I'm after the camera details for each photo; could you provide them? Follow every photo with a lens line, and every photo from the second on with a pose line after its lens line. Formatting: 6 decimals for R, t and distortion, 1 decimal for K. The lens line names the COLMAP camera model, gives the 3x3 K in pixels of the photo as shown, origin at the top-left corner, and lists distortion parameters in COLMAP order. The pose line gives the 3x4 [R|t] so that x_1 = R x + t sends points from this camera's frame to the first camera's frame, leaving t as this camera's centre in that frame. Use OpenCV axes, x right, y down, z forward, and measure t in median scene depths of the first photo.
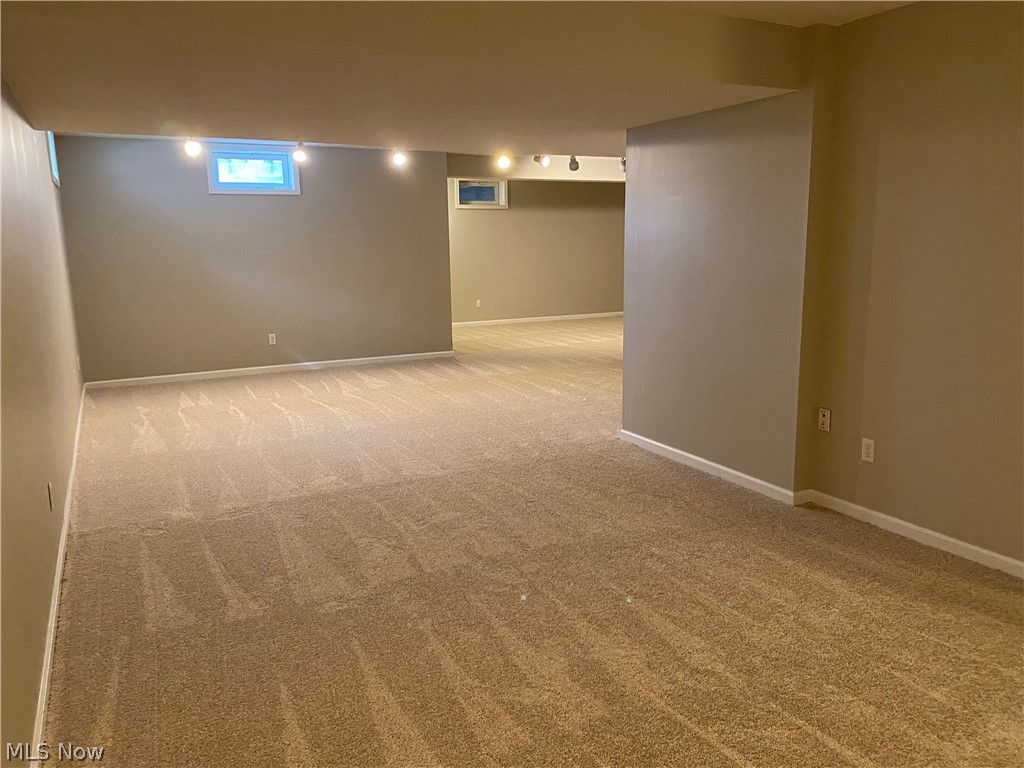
lens RADIAL K [[773.2, 0, 517.1], [0, 773.2, 386.9], [0, 0, 1]] dist [0.034000, -0.047072]
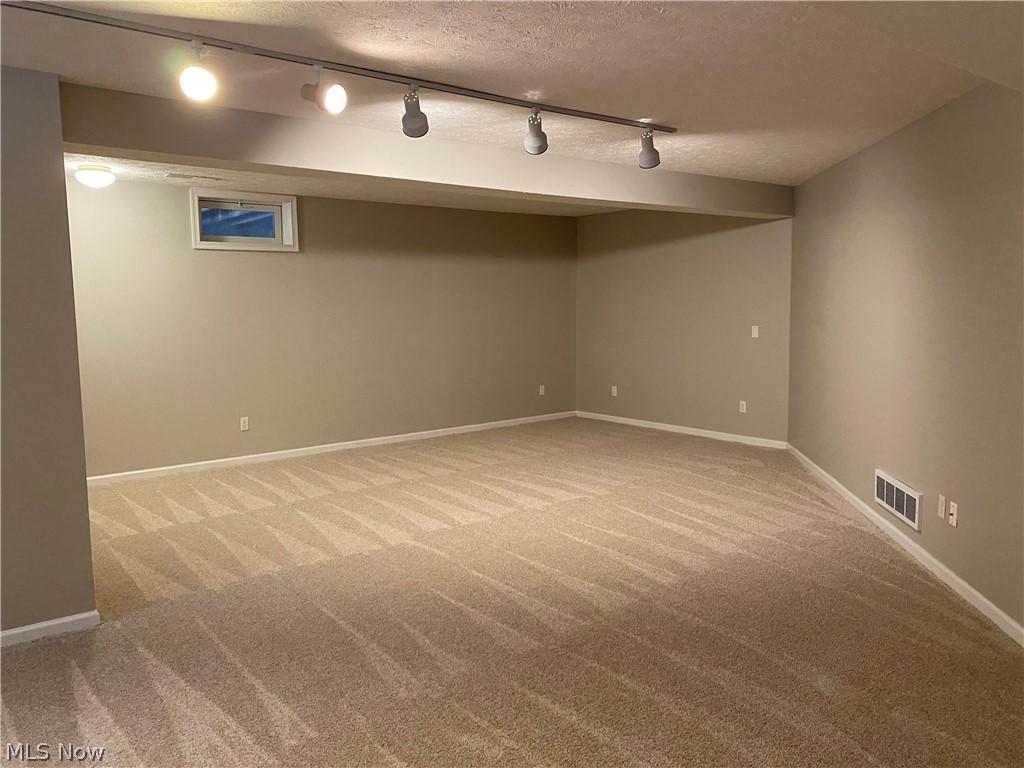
lens RADIAL K [[773.2, 0, 512.2], [0, 773.2, 379.8], [0, 0, 1]] dist [0.034000, -0.047072]
pose [[0.982361, -0.013430, 0.186511, 0.034348], [0.028840, 0.996365, -0.080155, -0.094035], [-0.184756, 0.084120, 0.979178, 0.456401]]
